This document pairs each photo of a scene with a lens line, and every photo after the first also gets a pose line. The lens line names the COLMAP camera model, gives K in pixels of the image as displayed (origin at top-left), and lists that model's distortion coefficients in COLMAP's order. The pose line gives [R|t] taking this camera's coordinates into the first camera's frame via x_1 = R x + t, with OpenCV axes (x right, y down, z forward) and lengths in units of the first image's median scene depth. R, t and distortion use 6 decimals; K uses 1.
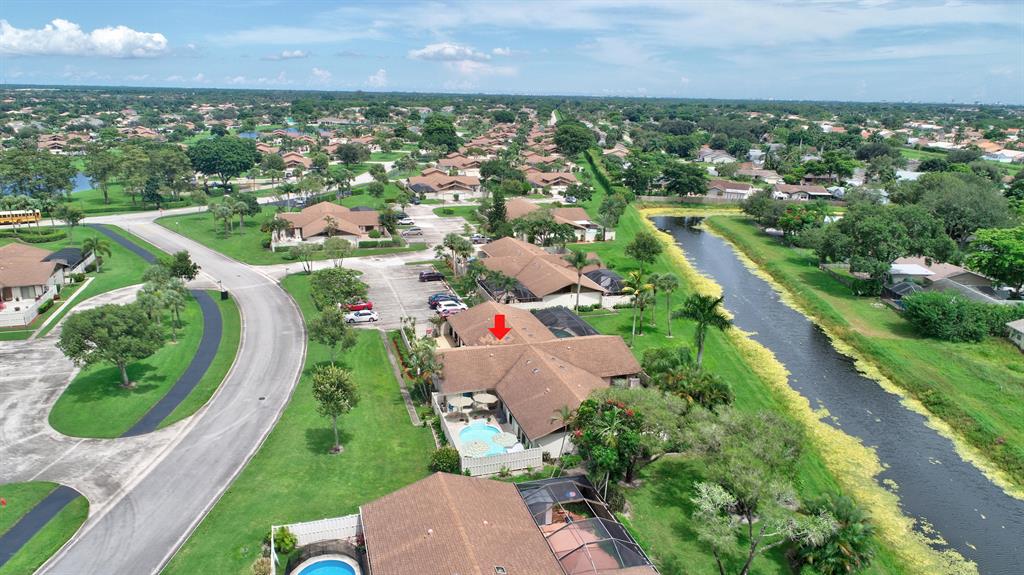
lens RADIAL K [[682.7, 0, 512.0], [0, 682.7, 287.5], [0, 0, 1]] dist [0.002658, -0.004502]
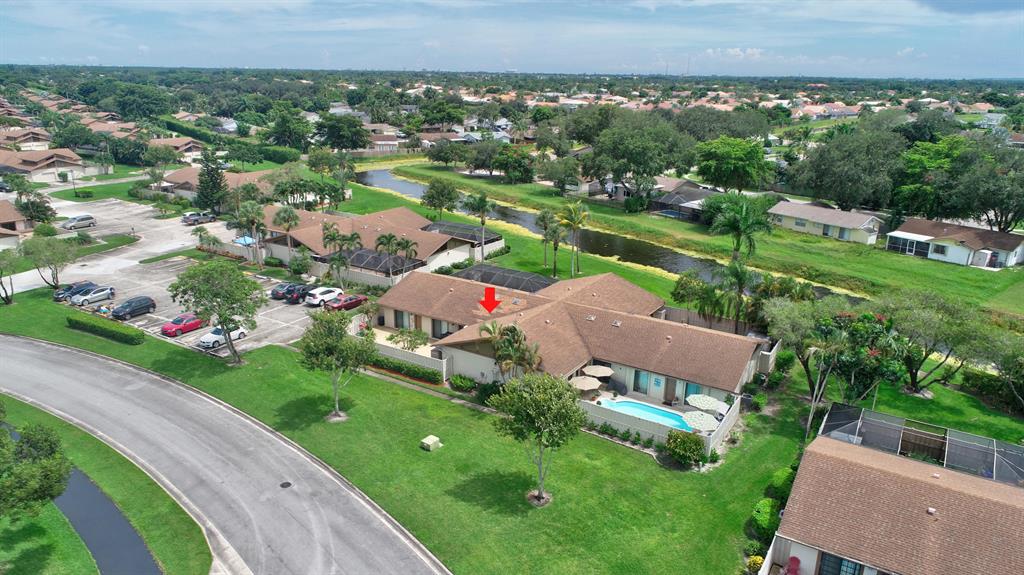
lens RADIAL K [[682.7, 0, 512.0], [0, 682.7, 287.5], [0, 0, 1]] dist [0.002658, -0.004502]
pose [[0.761372, -0.202314, 0.615939, -0.398766], [0.175884, 0.978889, 0.104117, -0.021087], [-0.624001, 0.029063, 0.780883, 0.308224]]
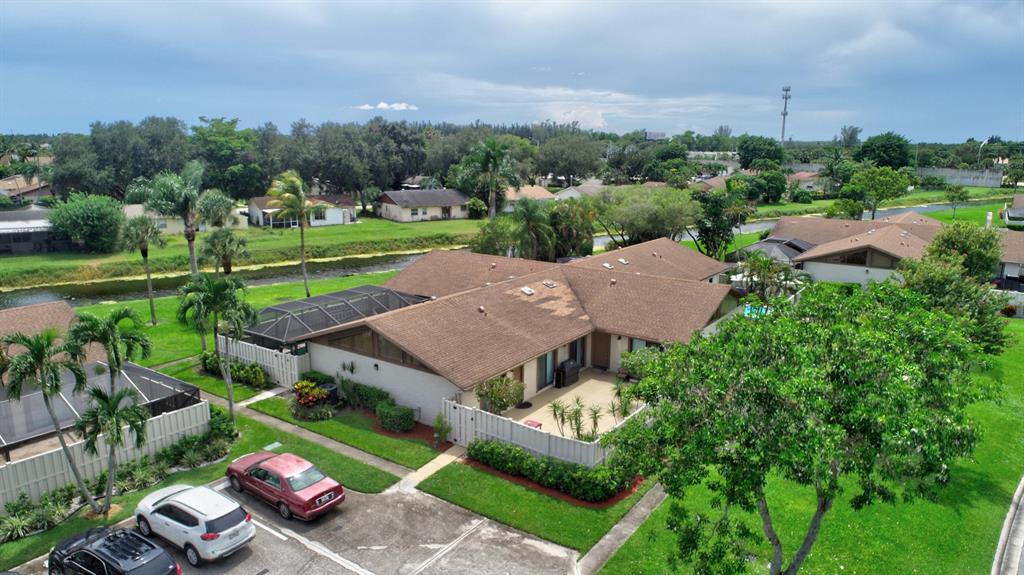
lens RADIAL K [[682.7, 0, 512.0], [0, 682.7, 287.5], [0, 0, 1]] dist [0.002658, -0.004502]
pose [[-0.616059, -0.189591, 0.764544, -0.310255], [0.193015, 0.904679, 0.379870, -0.102078], [-0.763687, 0.381590, -0.520742, 1.043166]]
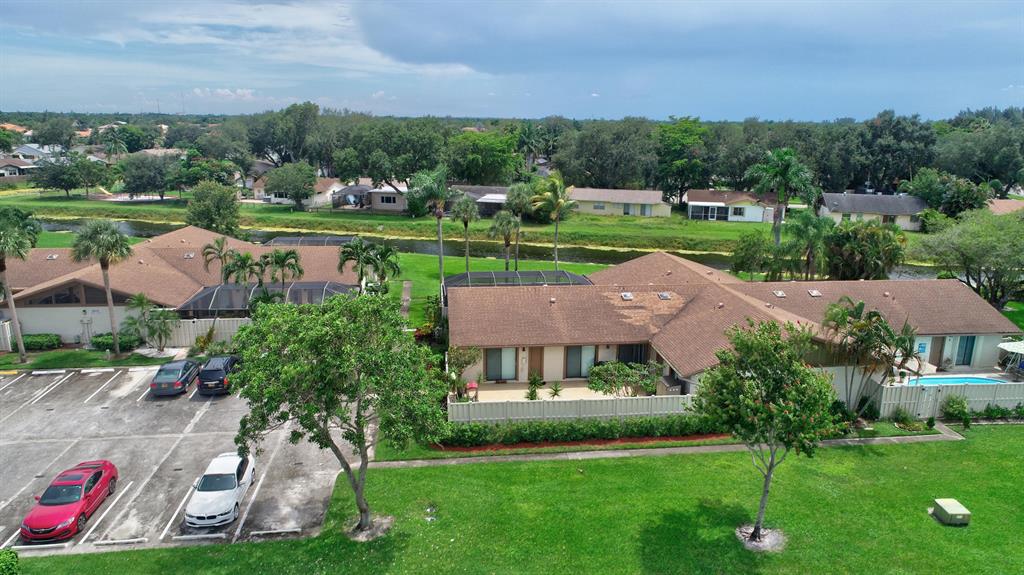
lens RADIAL K [[682.7, 0, 512.0], [0, 682.7, 287.5], [0, 0, 1]] dist [0.002658, -0.004502]
pose [[0.181700, -0.251366, 0.950684, -0.438154], [0.259183, 0.944834, 0.200283, -0.059170], [-0.948583, 0.210010, 0.236826, 0.795196]]
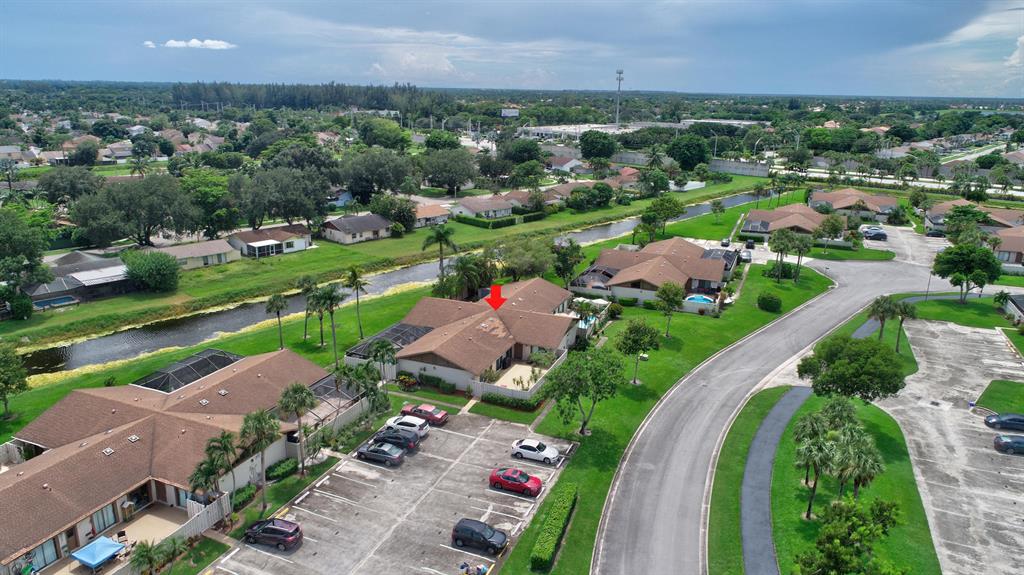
lens RADIAL K [[682.7, 0, 512.0], [0, 682.7, 287.5], [0, 0, 1]] dist [0.002658, -0.004502]
pose [[-0.769699, -0.209014, 0.603222, -0.560259], [0.142515, 0.864787, 0.481491, -0.409028], [-0.622296, 0.456571, -0.635838, 1.345110]]
